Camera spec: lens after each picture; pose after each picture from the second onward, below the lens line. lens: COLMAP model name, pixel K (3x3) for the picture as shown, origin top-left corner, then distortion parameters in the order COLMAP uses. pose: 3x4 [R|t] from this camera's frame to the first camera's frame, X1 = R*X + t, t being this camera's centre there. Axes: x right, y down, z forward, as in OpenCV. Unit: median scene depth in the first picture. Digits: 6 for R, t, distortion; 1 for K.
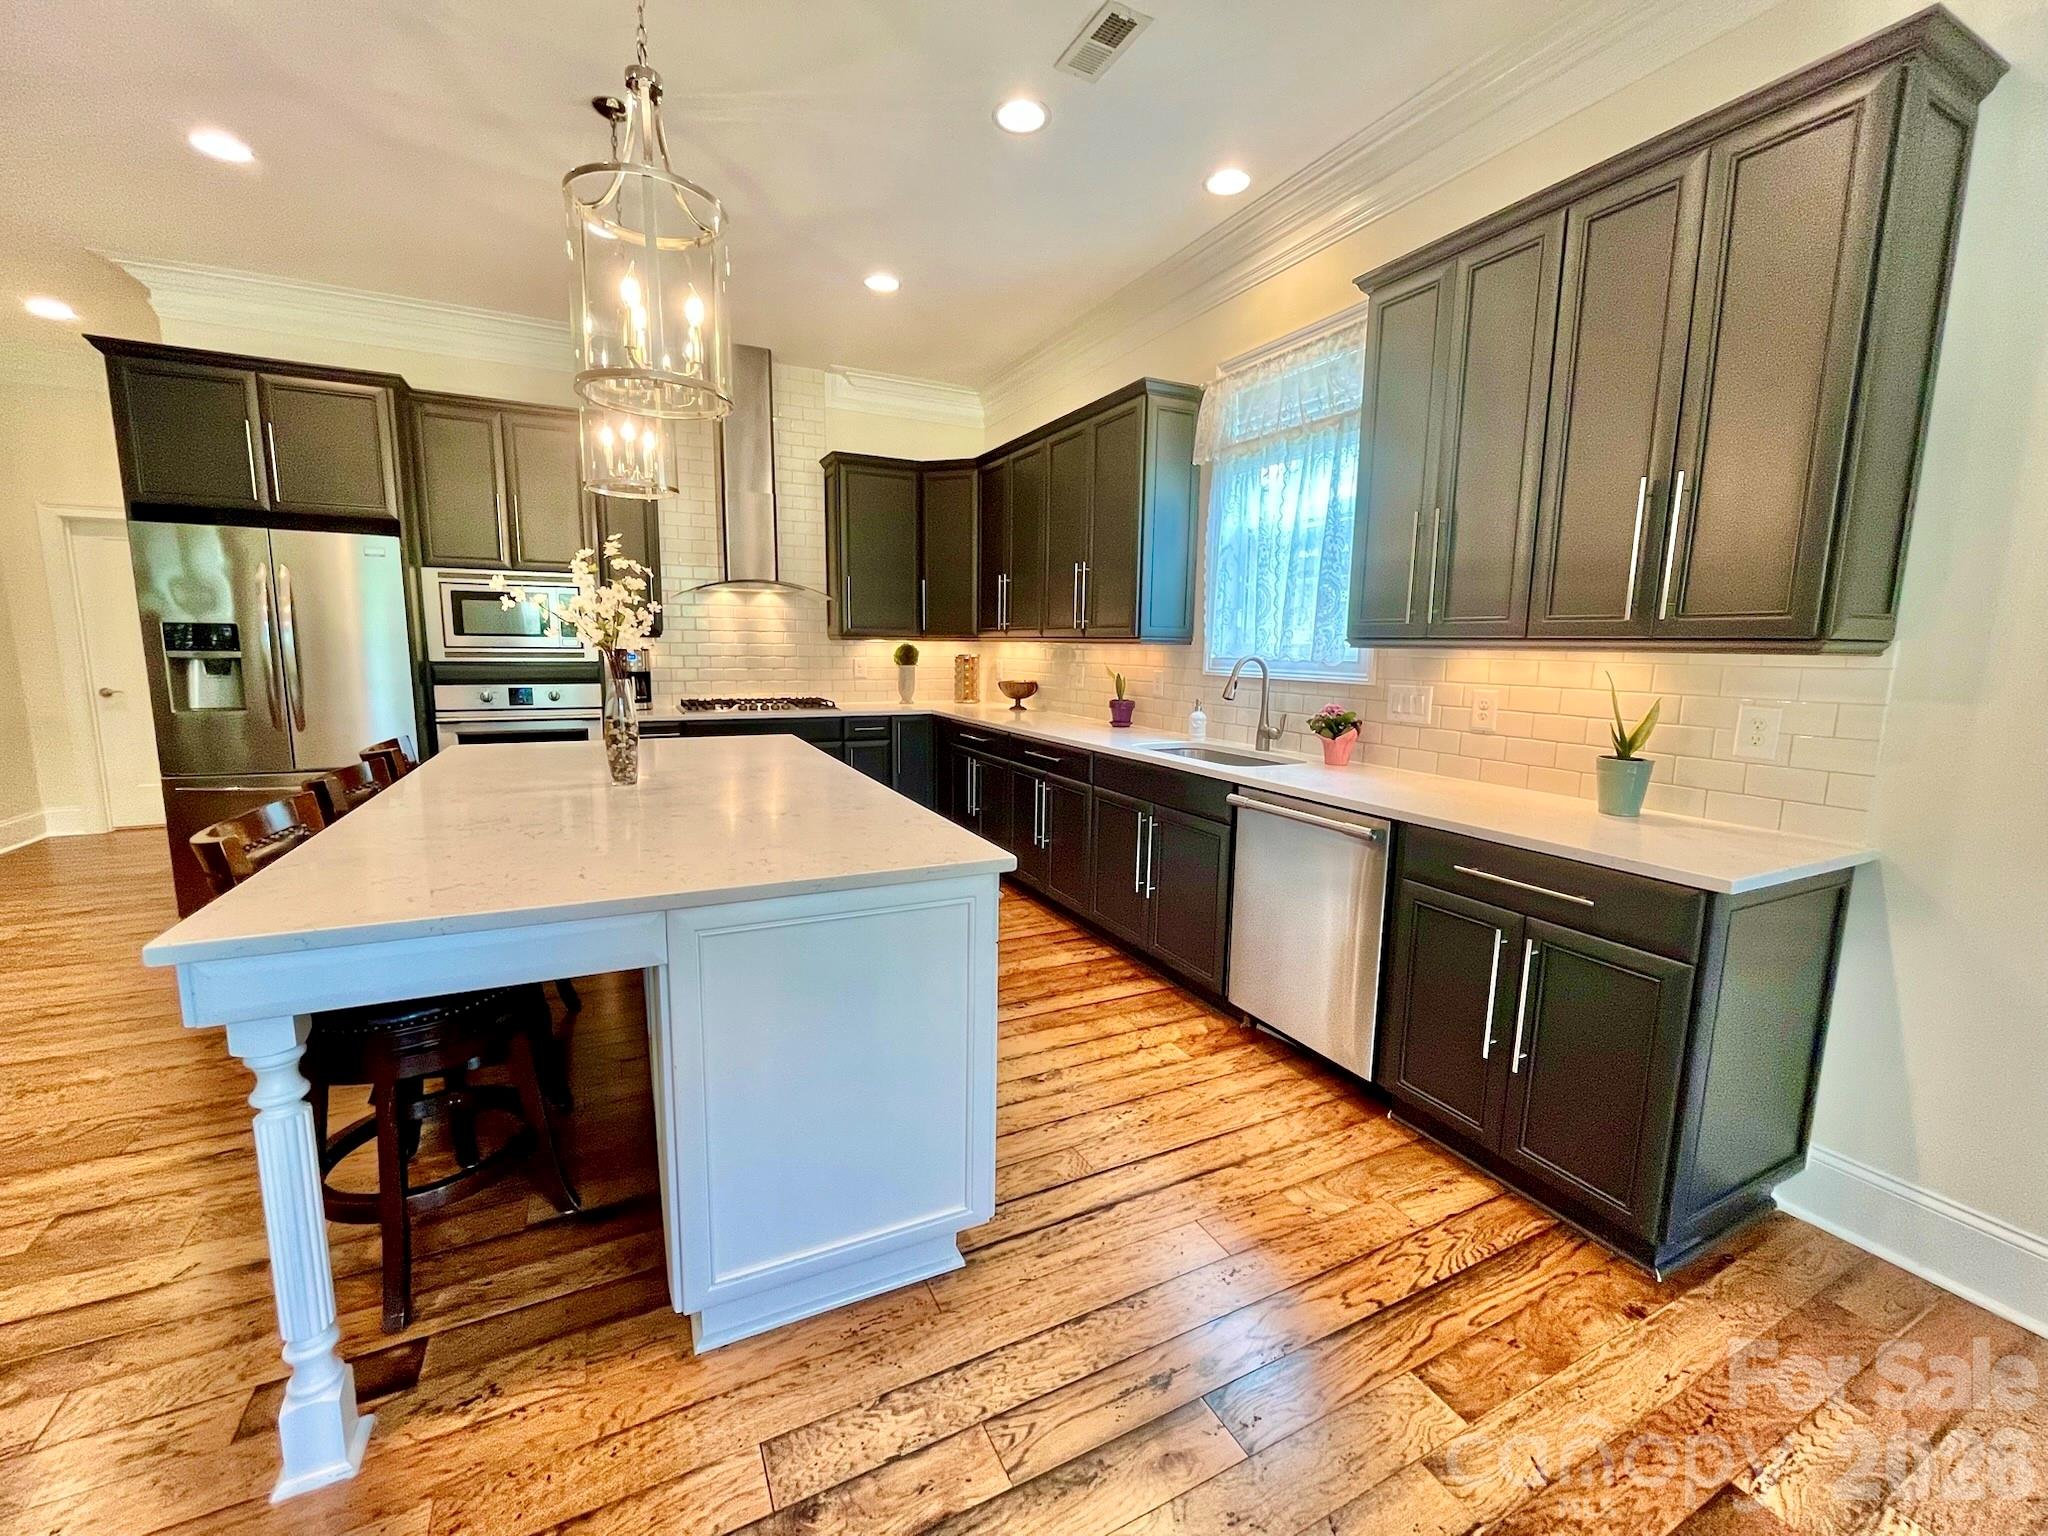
lens RADIAL K [[828.7, 0, 1022.0], [0, 828.7, 764.6], [0, 0, 1]] dist [-0.004151, -0.000689]
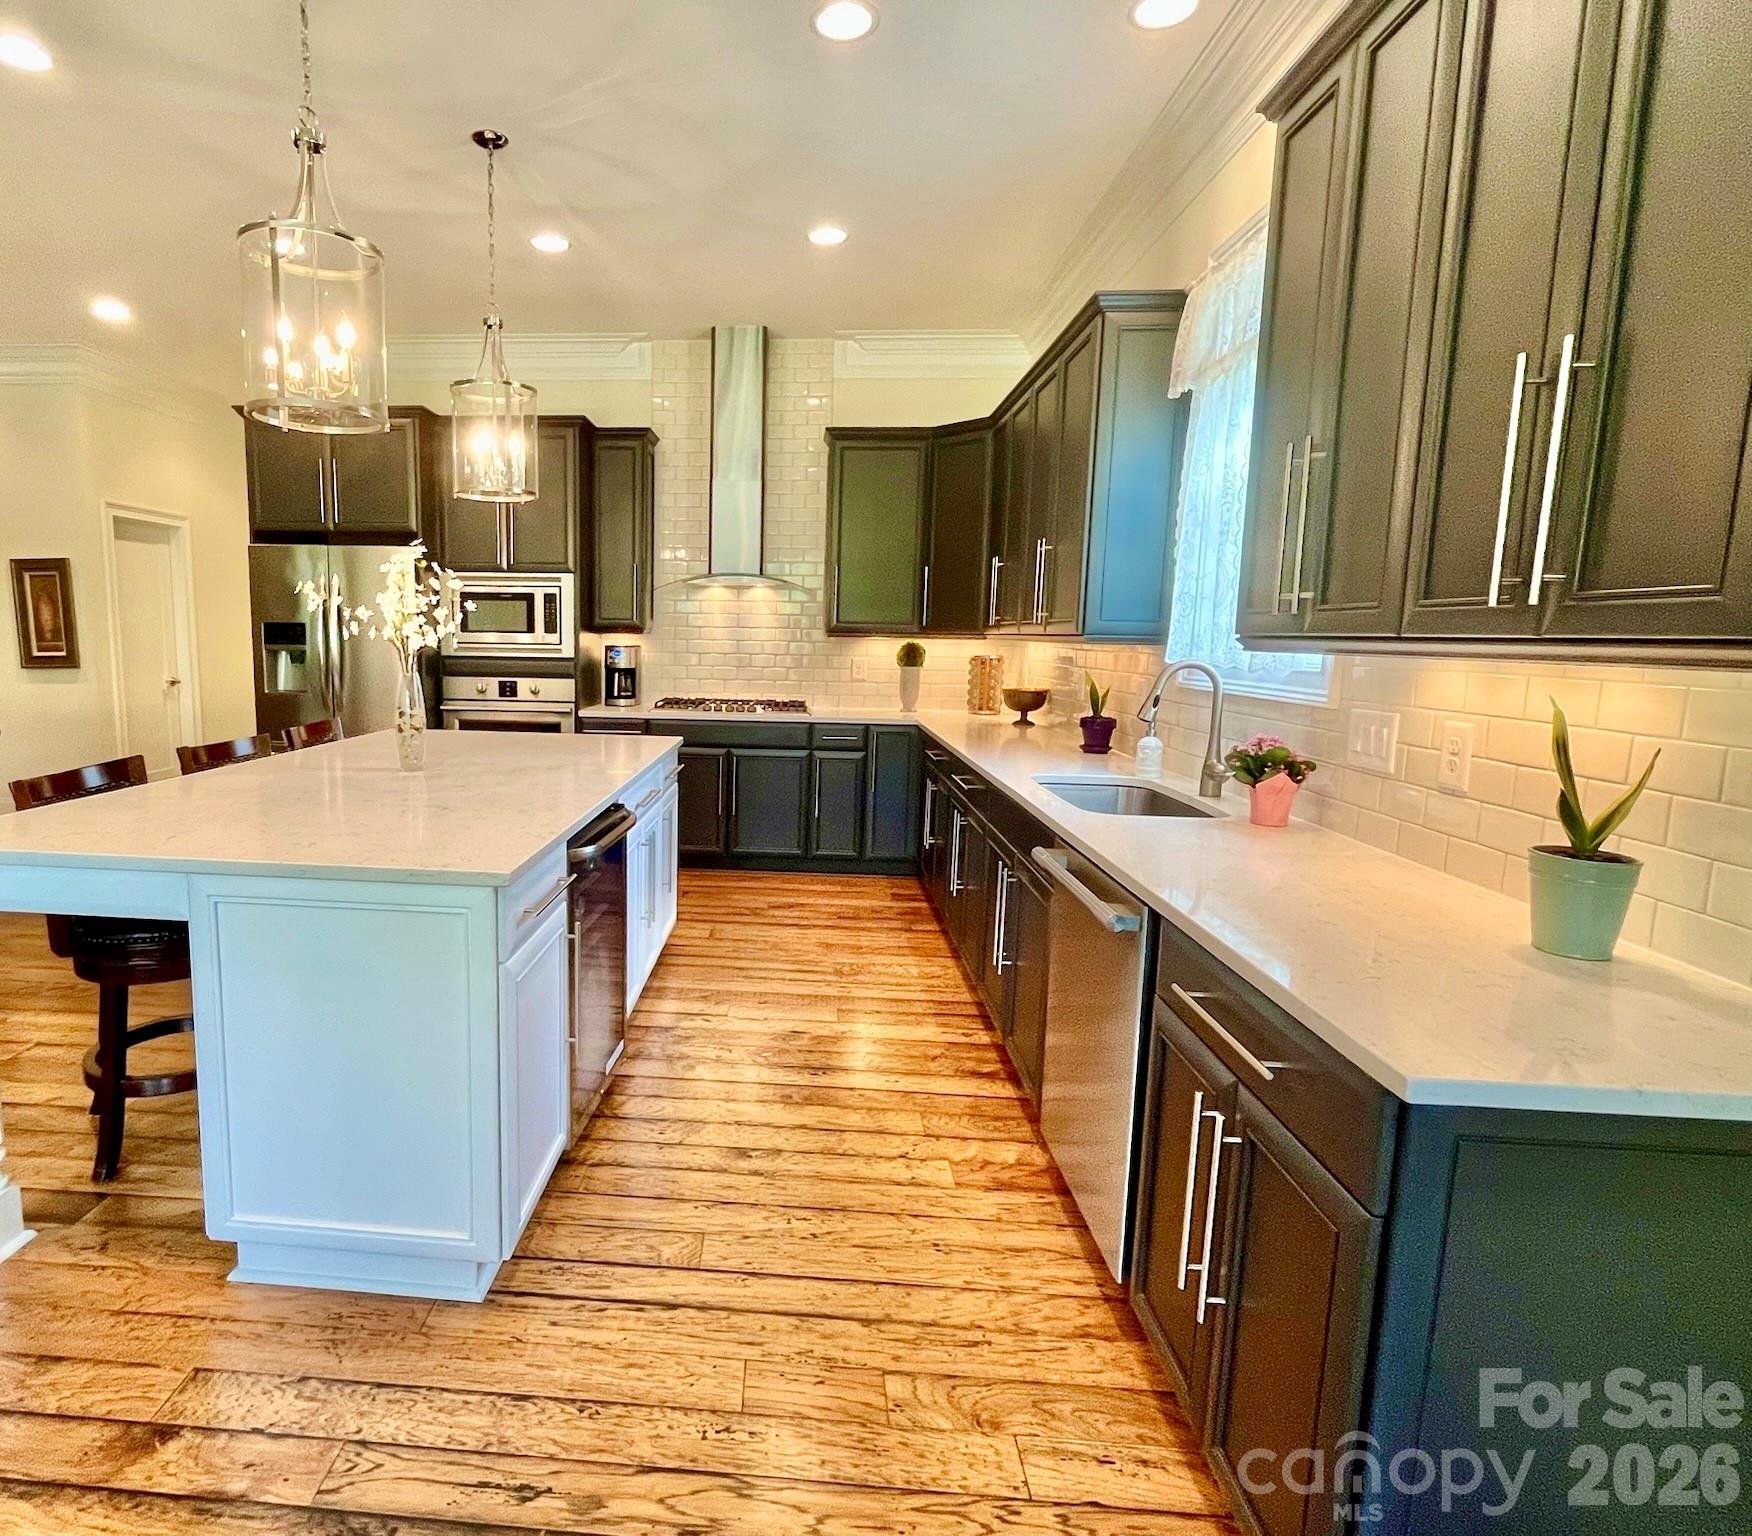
lens RADIAL K [[959.6, 0, 730.8], [0, 959.6, 767.9], [0, 0, 1]] dist [-0.008154, 0.000832]
pose [[0.856773, 0.071801, -0.510671, 0.368690], [-0.078666, 0.996867, 0.008179, -0.016776], [0.509658, 0.033165, 0.859737, 0.101880]]
